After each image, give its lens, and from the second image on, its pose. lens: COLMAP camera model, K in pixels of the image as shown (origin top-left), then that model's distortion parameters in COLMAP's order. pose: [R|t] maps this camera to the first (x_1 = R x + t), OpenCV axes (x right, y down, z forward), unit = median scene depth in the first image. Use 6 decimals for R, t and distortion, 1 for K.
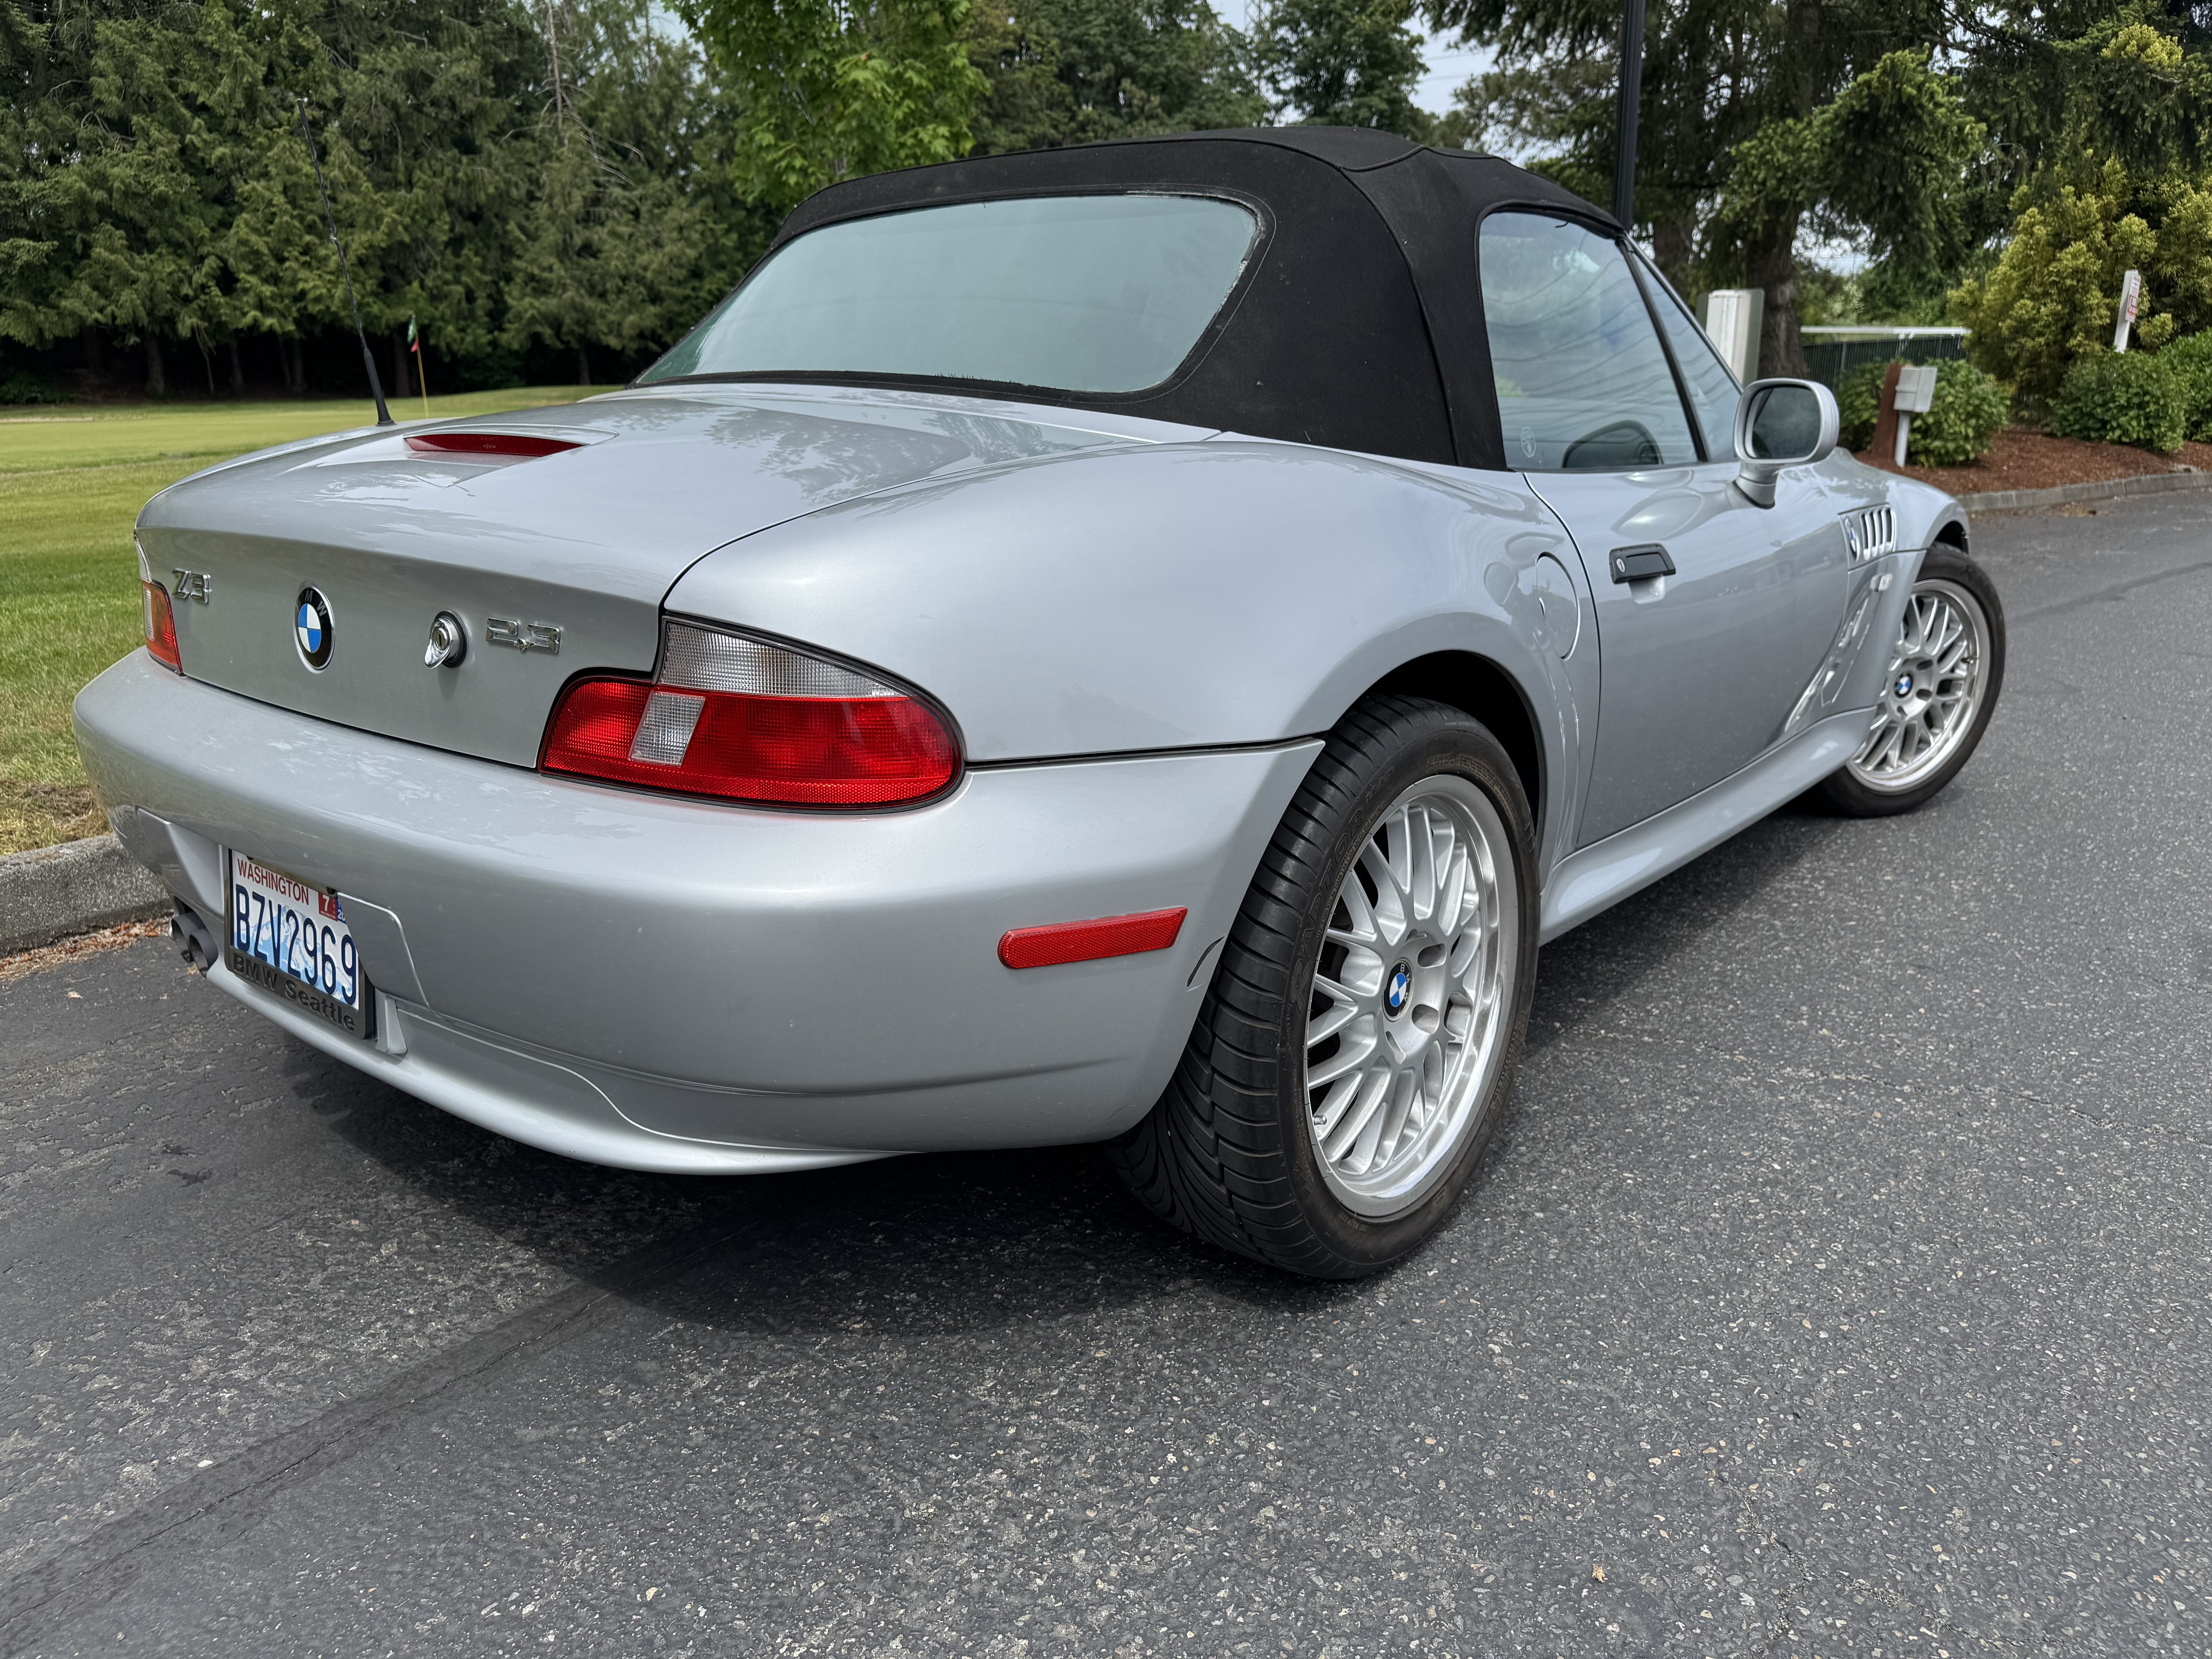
lens RADIAL K [[1619.5, 0, 1106.0], [0, 1619.5, 829.5], [0, 0, 1]] dist [0.020411, -0.003934]
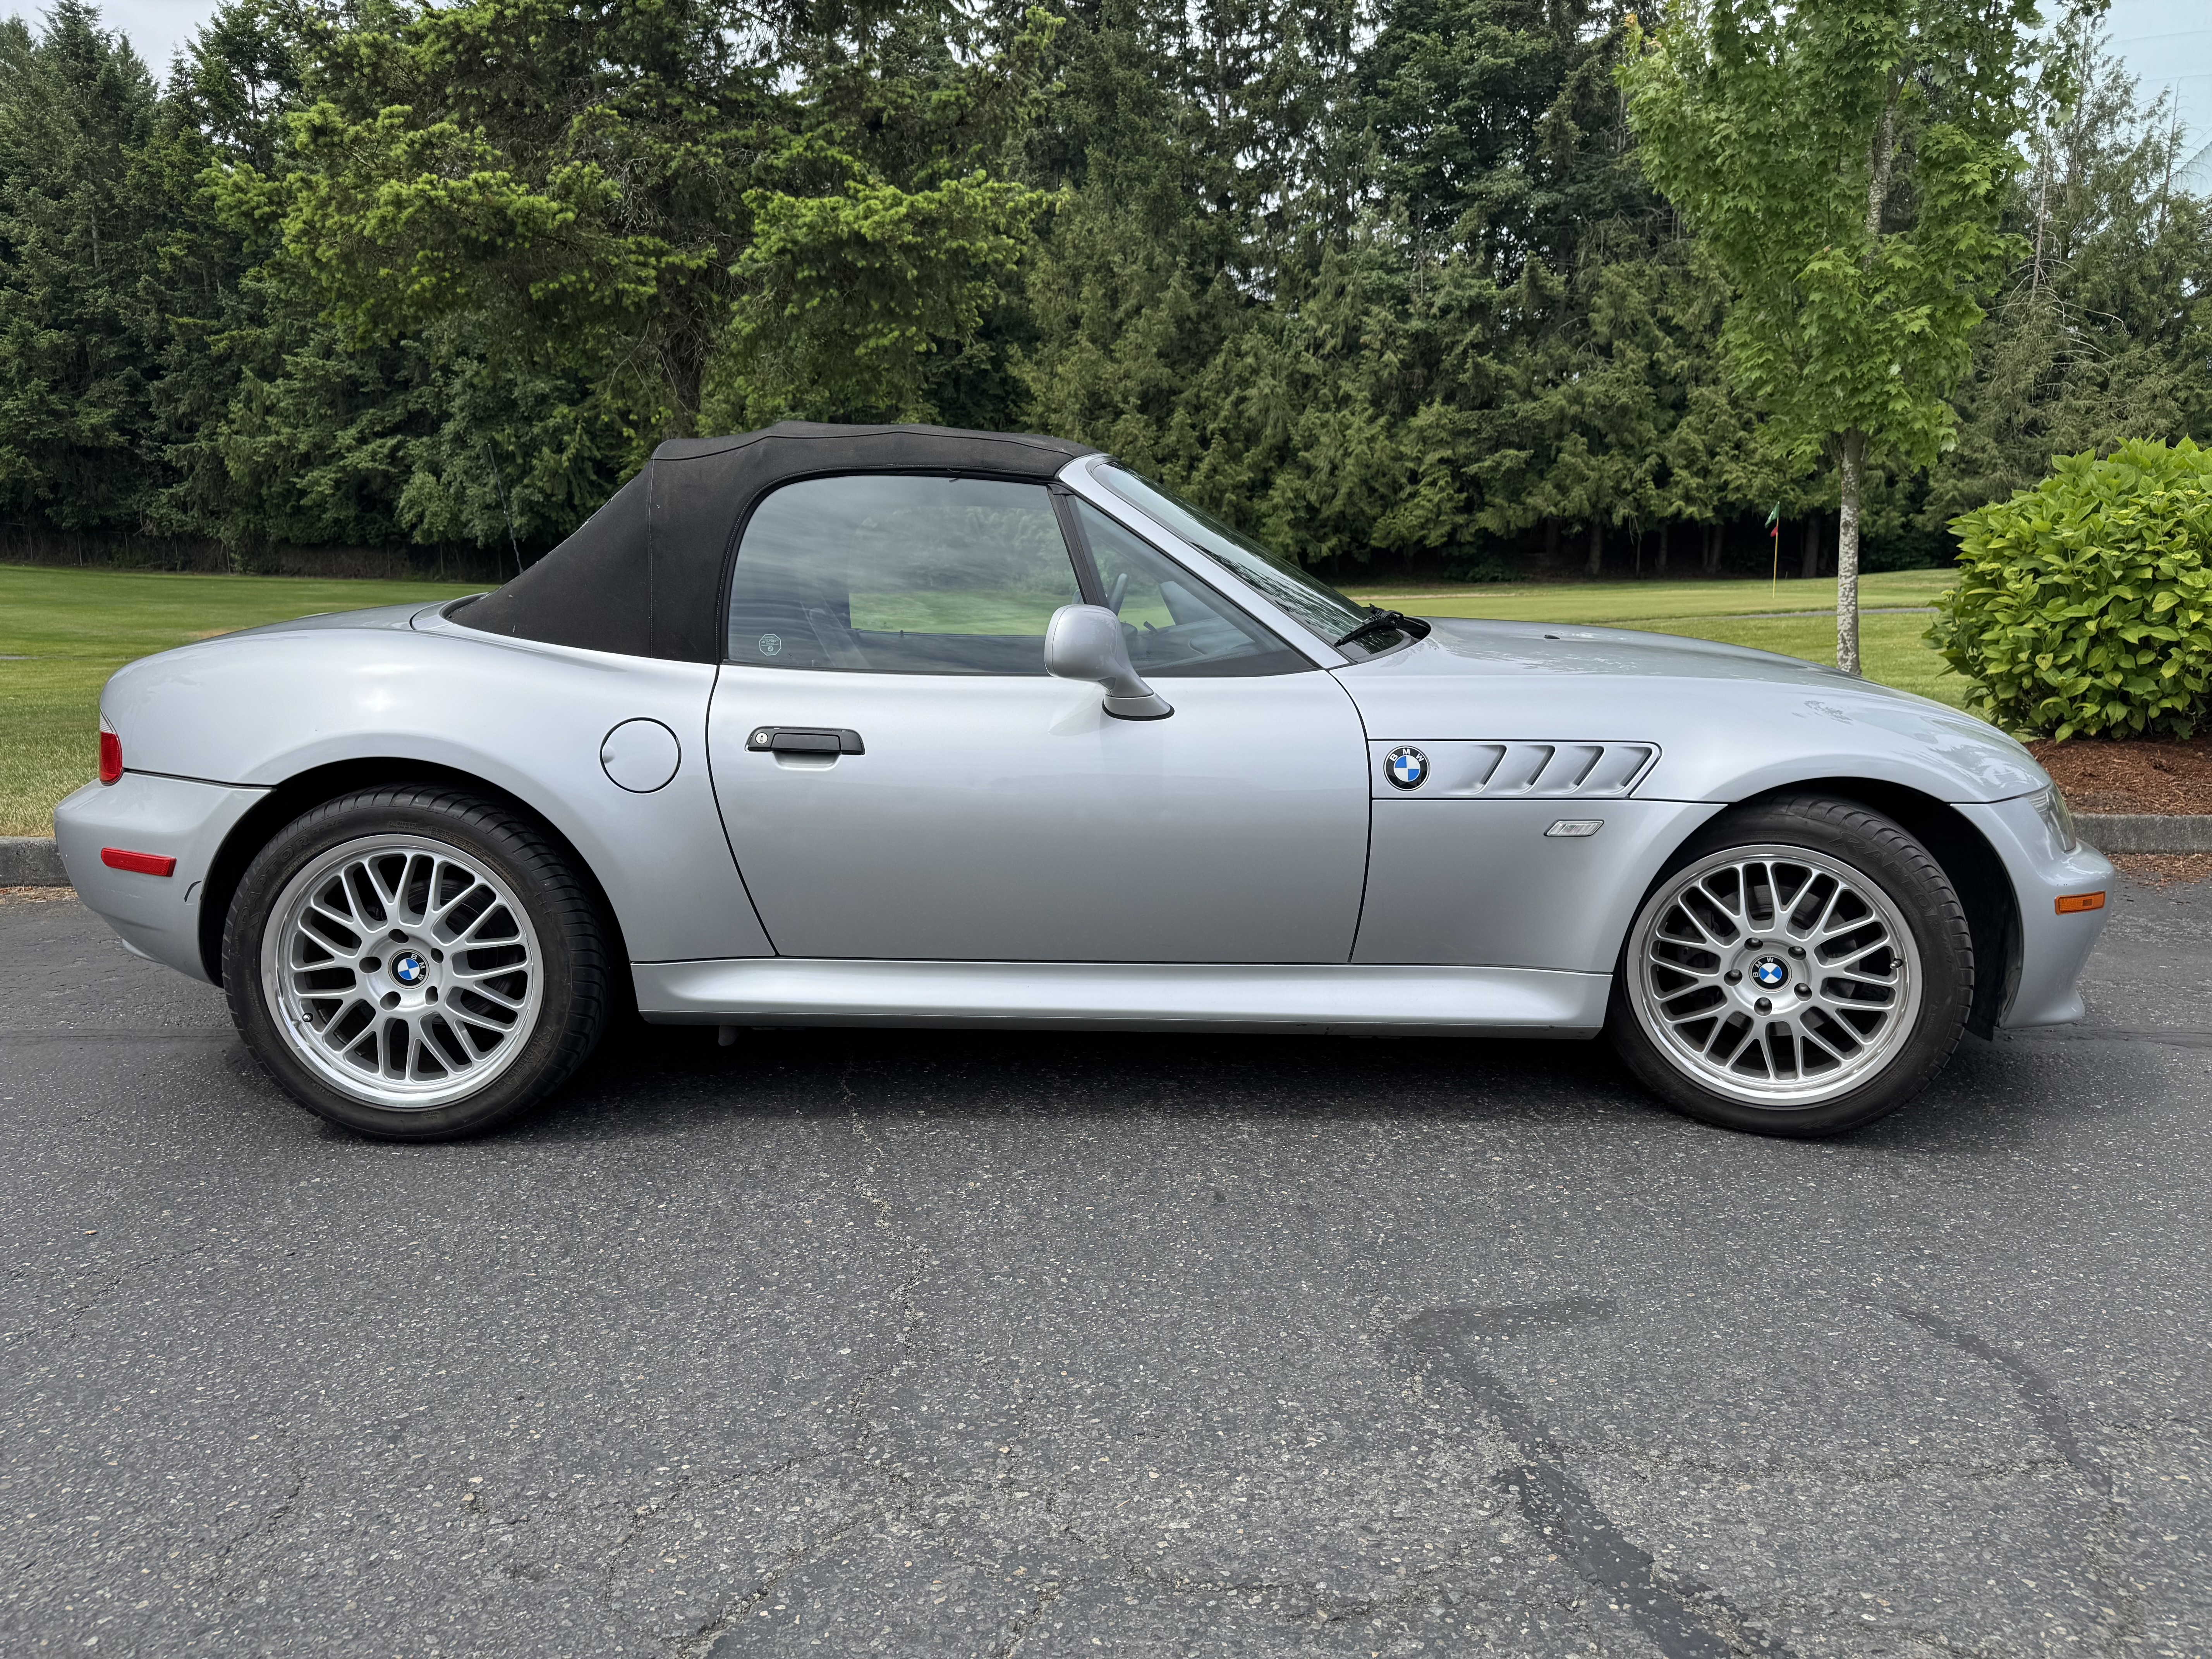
lens RADIAL K [[1645.3, 0, 1106.0], [0, 1645.3, 829.5], [0, 0, 1]] dist [0.008675, -0.004457]
pose [[0.634652, 0.130047, -0.761777, 0.109434], [-0.210296, 0.977602, -0.008310, -0.009884], [0.743635, 0.165473, 0.647786, 0.026236]]
